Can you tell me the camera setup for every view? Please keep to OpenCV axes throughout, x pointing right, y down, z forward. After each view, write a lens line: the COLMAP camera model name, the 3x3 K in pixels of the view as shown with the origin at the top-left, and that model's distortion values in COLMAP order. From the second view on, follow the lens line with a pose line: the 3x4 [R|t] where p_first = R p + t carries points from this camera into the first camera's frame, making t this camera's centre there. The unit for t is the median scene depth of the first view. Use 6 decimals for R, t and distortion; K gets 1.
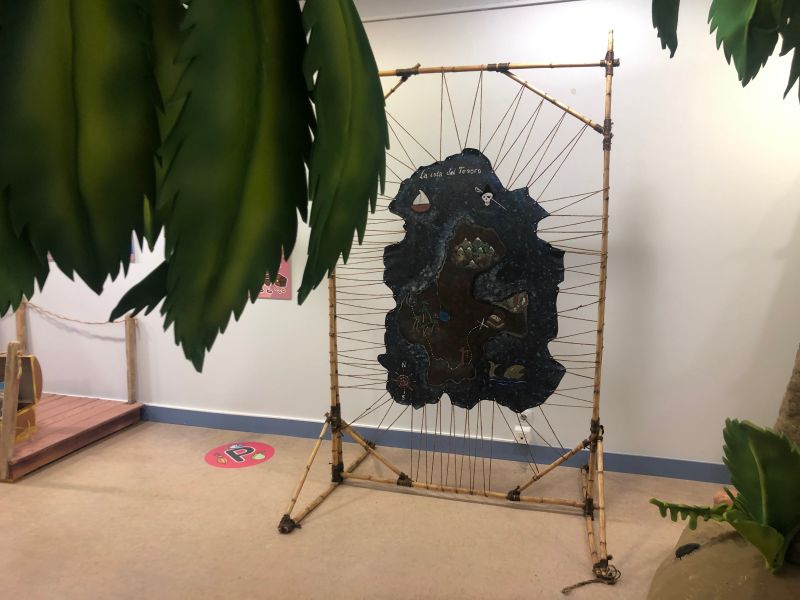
lens RADIAL K [[652.2, 0, 400.0], [0, 652.2, 300.0], [0, 0, 1]] dist [0.065158, 0.000183]
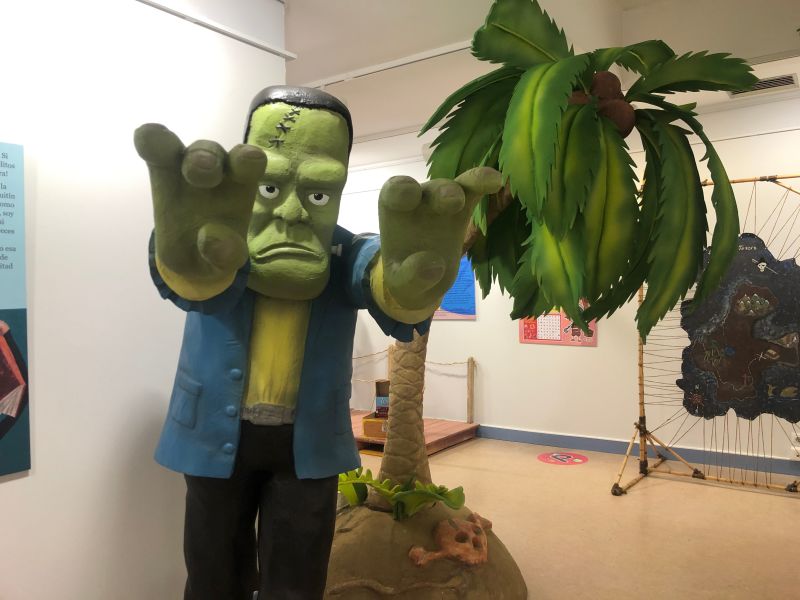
lens RADIAL K [[669.9, 0, 400.0], [0, 669.9, 300.0], [0, 0, 1]] dist [0.012760, 0.015866]
pose [[0.947968, -0.010854, -0.318179, -0.139068], [-0.029691, 0.992049, -0.122301, 0.111950], [0.316977, 0.125384, 0.940109, -0.578043]]
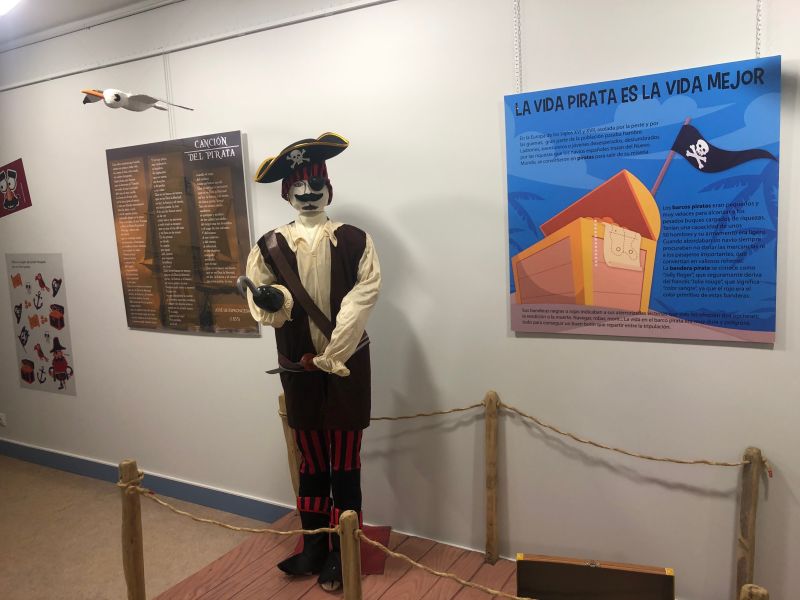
lens RADIAL K [[669.9, 0, 400.0], [0, 669.9, 300.0], [0, 0, 1]] dist [0.012760, 0.015866]
pose [[0.971685, -0.008842, -0.236115, -0.786783], [0.003500, 0.999729, -0.023036, -0.117019], [0.236255, 0.021557, 0.971452, 0.629872]]
